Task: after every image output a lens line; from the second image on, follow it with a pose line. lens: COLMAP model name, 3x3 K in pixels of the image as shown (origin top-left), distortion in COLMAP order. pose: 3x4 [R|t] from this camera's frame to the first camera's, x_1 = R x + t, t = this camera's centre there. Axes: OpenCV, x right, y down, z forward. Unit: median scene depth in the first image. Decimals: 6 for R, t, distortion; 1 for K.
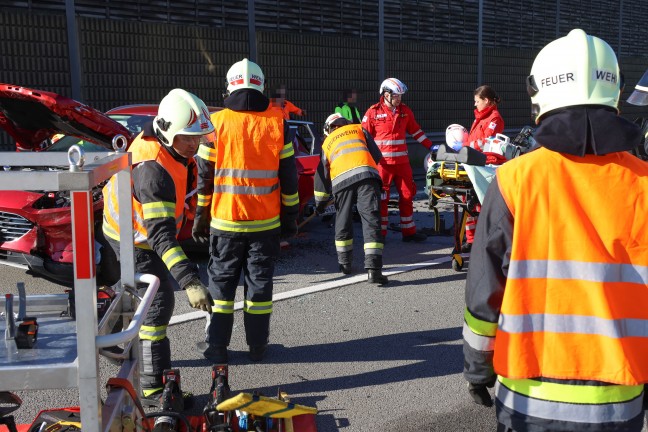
lens RADIAL K [[753.1, 0, 321.0], [0, 753.1, 214.6], [0, 0, 1]] dist [0.043240, 0.000000]
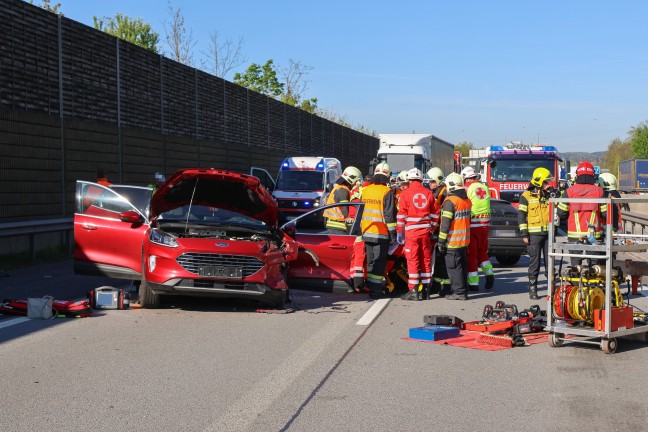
lens RADIAL K [[1115.3, 0, 321.7], [0, 1115.3, 212.8], [0, 0, 1]] dist [-0.024576, 0.000000]
pose [[0.773115, -0.007251, 0.634224, -0.623890], [0.084591, 0.992181, -0.091772, 0.046473], [-0.628600, 0.124600, 0.767683, -0.285518]]
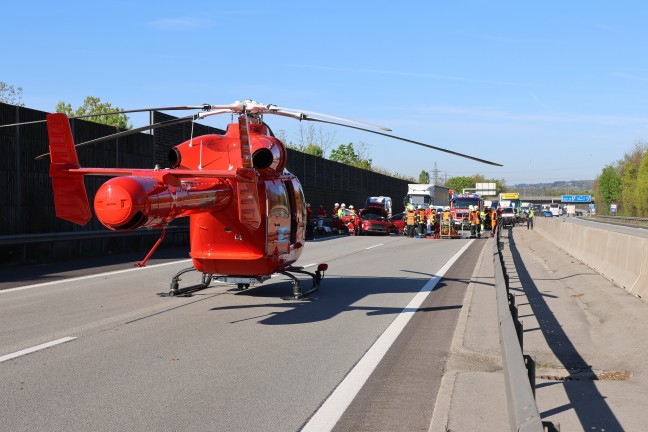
lens RADIAL K [[990.2, 0, 323.8], [0, 990.2, 215.5], [0, 0, 1]] dist [-0.006345, 0.000000]
pose [[0.792074, 0.011192, 0.610323, -2.446745], [0.072123, 0.991113, -0.111775, 0.343564], [-0.606150, 0.132552, 0.784227, -2.239174]]
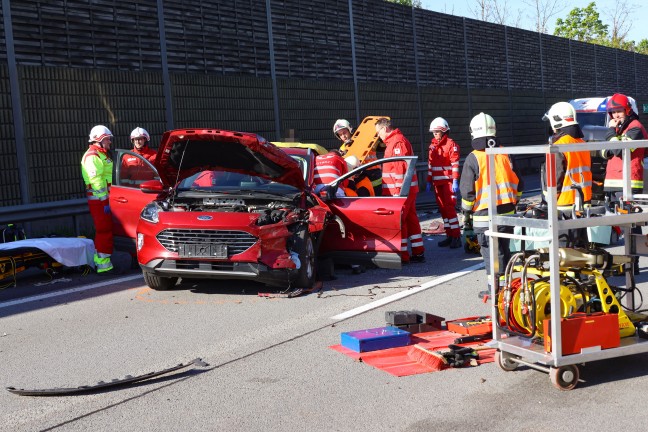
lens RADIAL K [[990.2, 0, 317.4], [0, 990.2, 219.6], [0, 0, 1]] dist [-0.006345, 0.000000]
pose [[0.952822, -0.071258, 0.295046, -0.281648], [0.094362, 0.993426, -0.064806, 0.035657], [-0.288488, 0.089590, 0.953283, -0.211904]]
